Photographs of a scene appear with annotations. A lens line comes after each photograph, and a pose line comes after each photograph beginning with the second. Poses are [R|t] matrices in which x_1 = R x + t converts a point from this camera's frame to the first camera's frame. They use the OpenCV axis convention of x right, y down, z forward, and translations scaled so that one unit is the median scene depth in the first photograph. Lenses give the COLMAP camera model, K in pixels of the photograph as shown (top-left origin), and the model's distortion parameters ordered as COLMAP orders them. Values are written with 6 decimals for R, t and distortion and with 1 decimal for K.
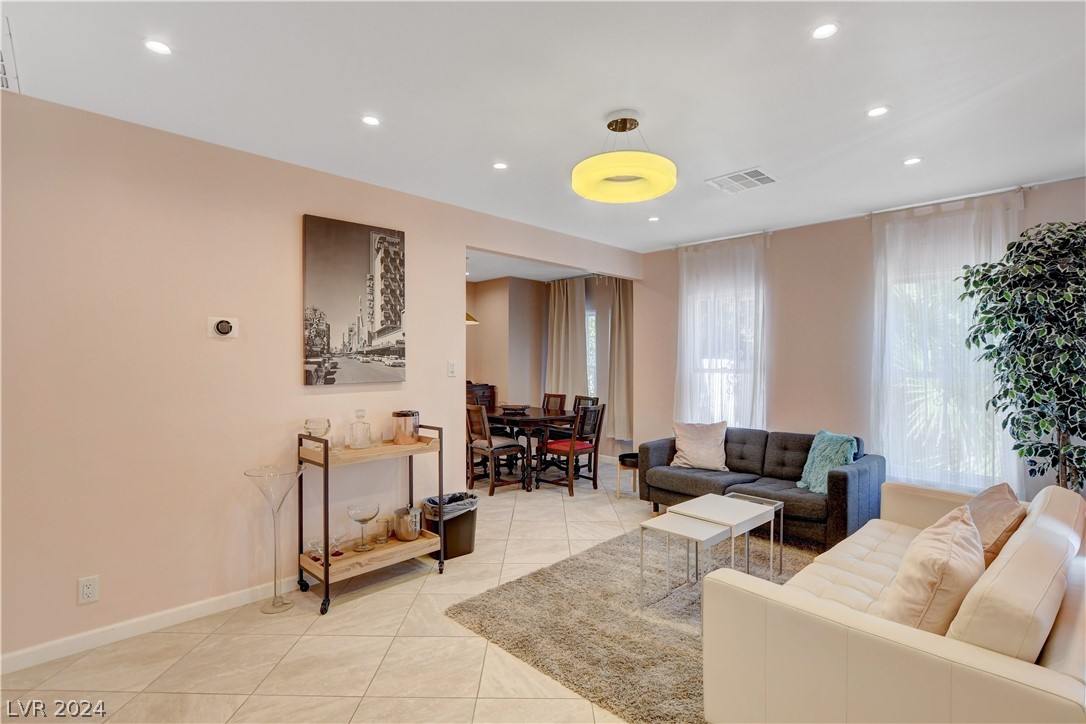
lens RADIAL K [[521.9, 0, 541.5], [0, 521.9, 358.6], [0, 0, 1]] dist [-0.015845, -0.000002]
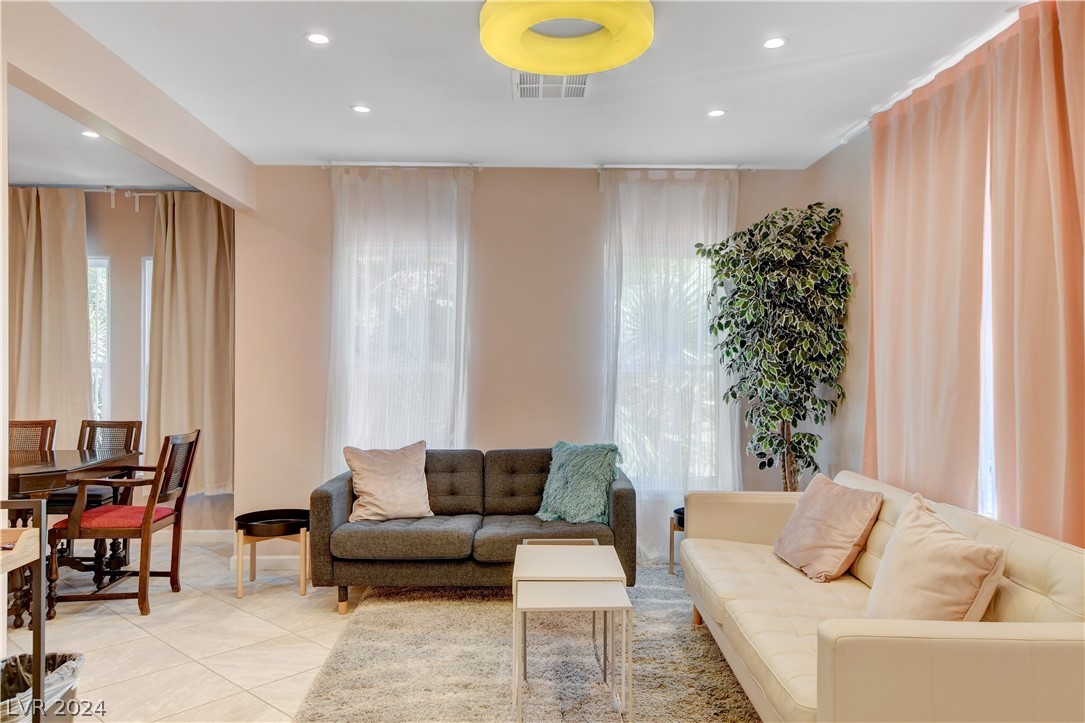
lens RADIAL K [[779.2, 0, 545.4], [0, 779.2, 360.8], [0, 0, 1]] dist [0.011705, 0.015341]
pose [[0.670693, 0.000497, 0.741735, -0.291348], [-0.000496, 1.000000, -0.000221, 0.019226], [-0.741735, -0.000219, 0.670694, 0.232911]]
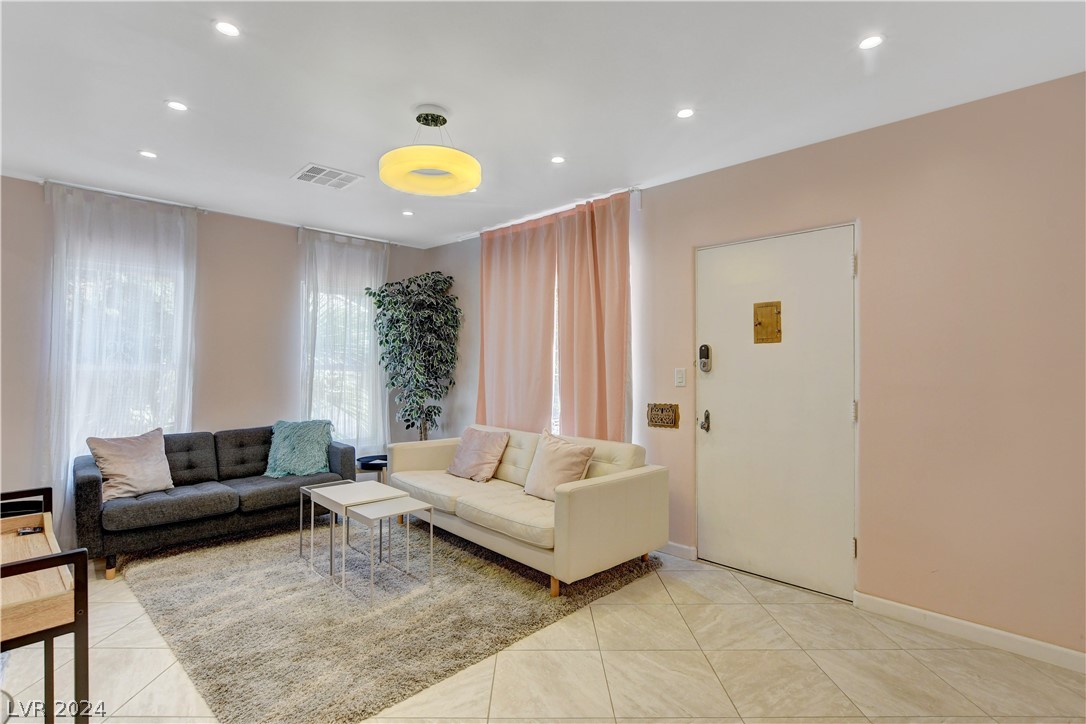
lens RADIAL K [[530.9, 0, 541.4], [0, 530.9, 367.0], [0, 0, 1]] dist [-0.002201, 0.000182]
pose [[-0.013427, -0.007035, 0.999885, -0.501013], [-0.005345, 0.999961, 0.006964, 0.017283], [-0.999896, -0.005251, -0.013464, 0.442437]]
